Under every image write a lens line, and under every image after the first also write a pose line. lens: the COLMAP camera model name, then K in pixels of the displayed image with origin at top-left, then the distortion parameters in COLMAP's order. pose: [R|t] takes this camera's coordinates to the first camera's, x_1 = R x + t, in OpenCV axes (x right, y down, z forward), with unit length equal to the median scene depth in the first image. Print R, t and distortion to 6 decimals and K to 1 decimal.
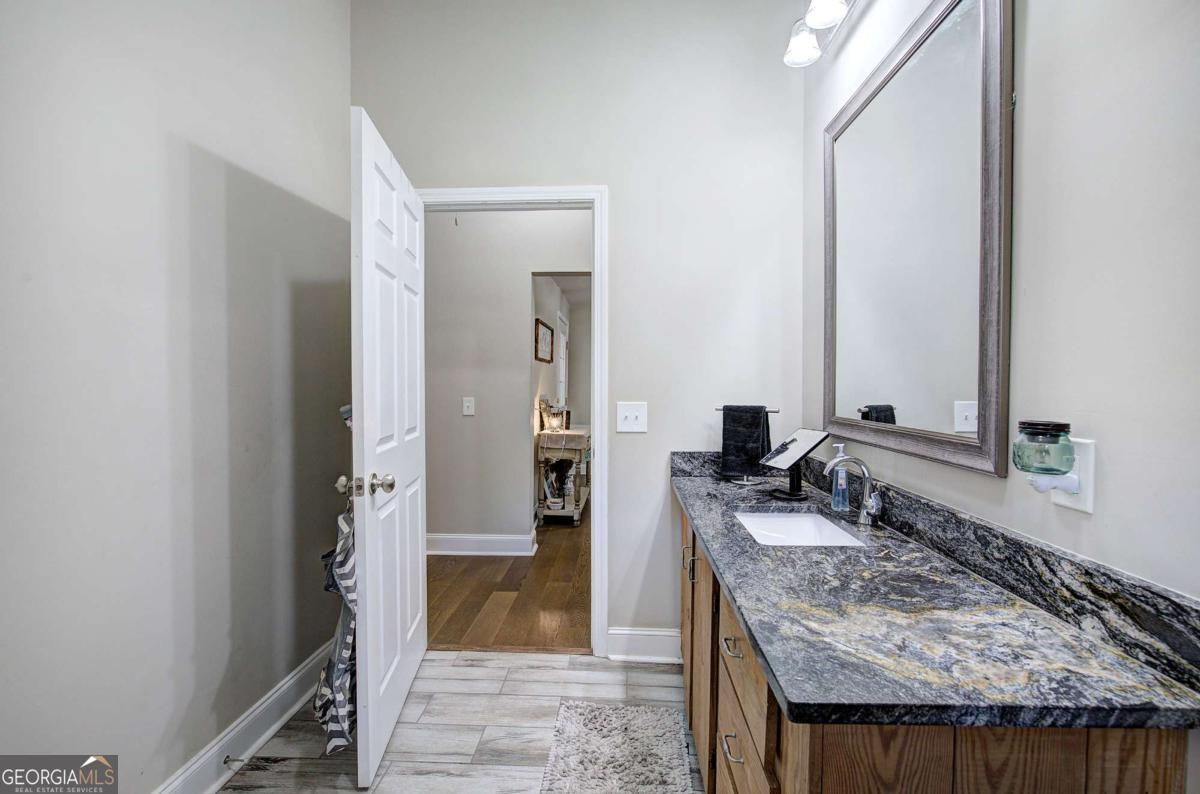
lens RADIAL K [[510.4, 0, 599.4], [0, 510.4, 399.0], [0, 0, 1]] dist [-0.001043, 0.001124]
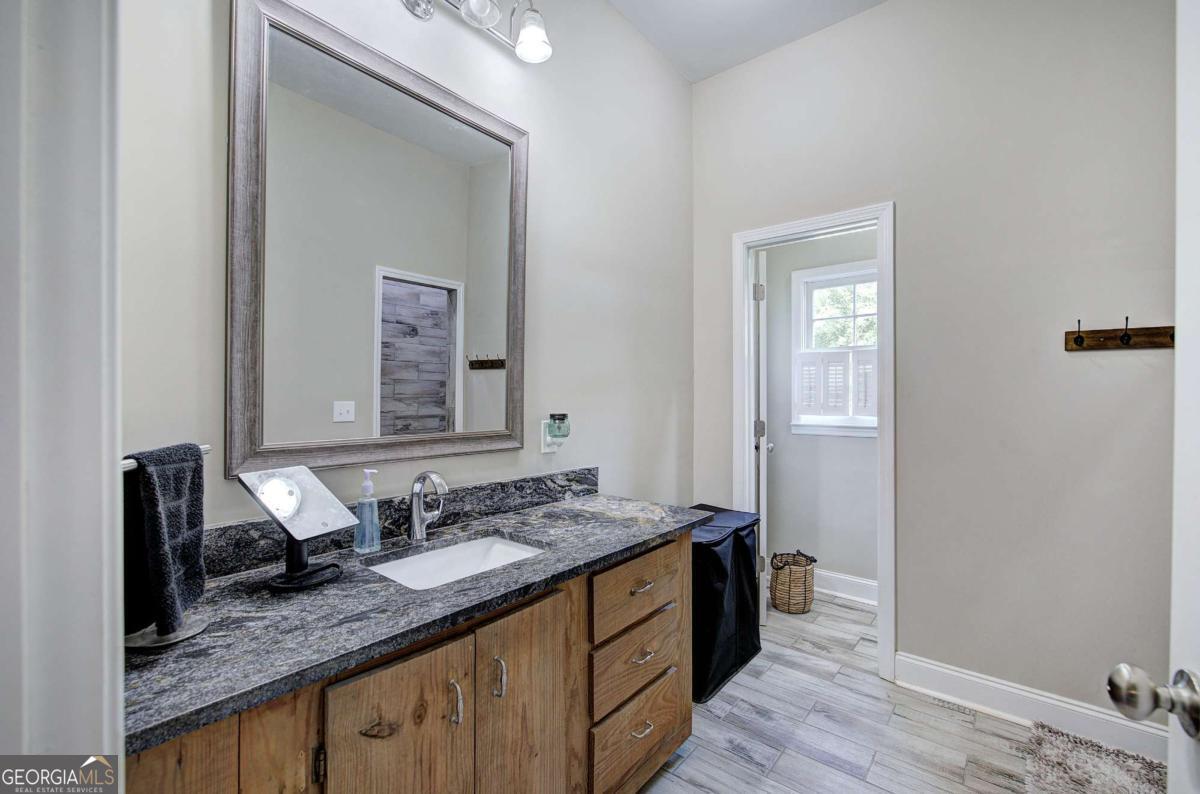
lens RADIAL K [[510.4, 0, 604.9], [0, 510.4, 391.4], [0, 0, 1]] dist [-0.001043, 0.001124]
pose [[-0.806055, -0.001037, 0.591840, -0.506932], [0.009983, 0.999832, 0.015348, -0.072069], [-0.591756, 0.018279, -0.805909, 2.324529]]
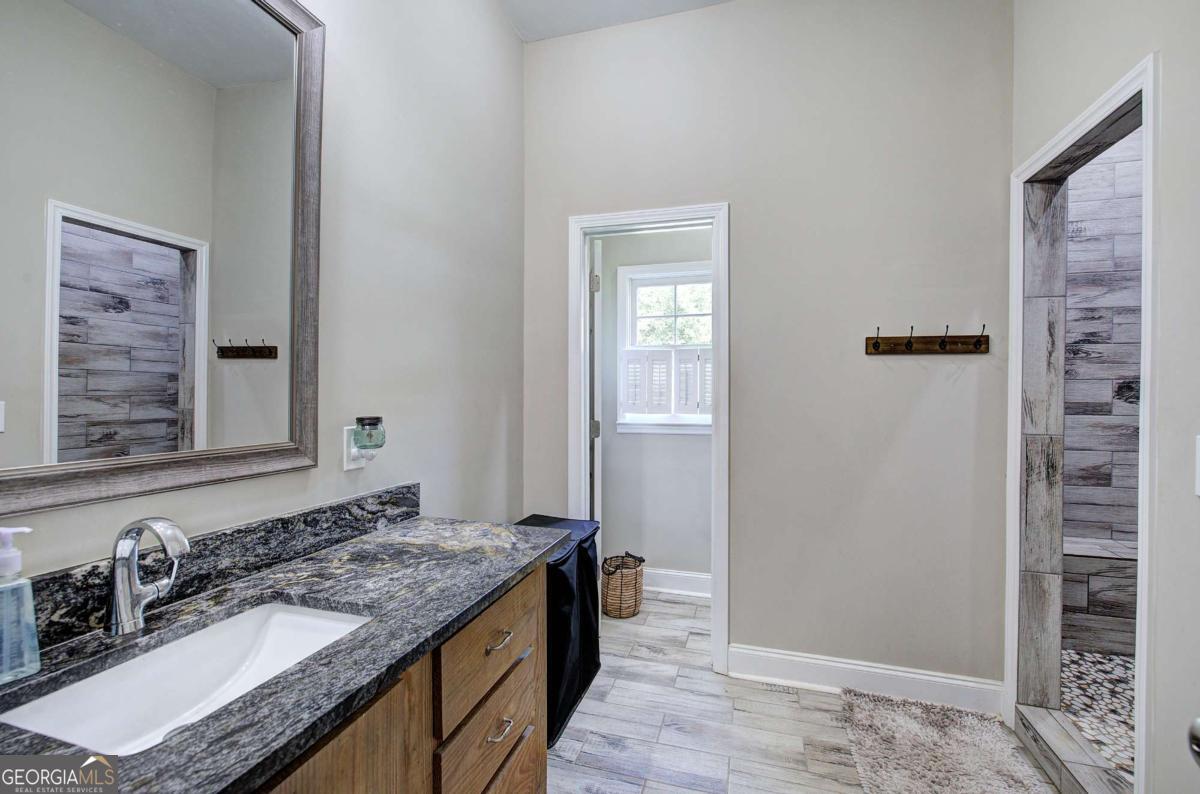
lens RADIAL K [[510.4, 0, 604.1], [0, 510.4, 394.6], [0, 0, 1]] dist [-0.001043, 0.001124]
pose [[-0.972043, -0.008605, 0.234644, -0.211302], [-0.002258, 0.999625, 0.027305, -0.064517], [-0.234791, 0.026012, -0.971698, 2.121053]]
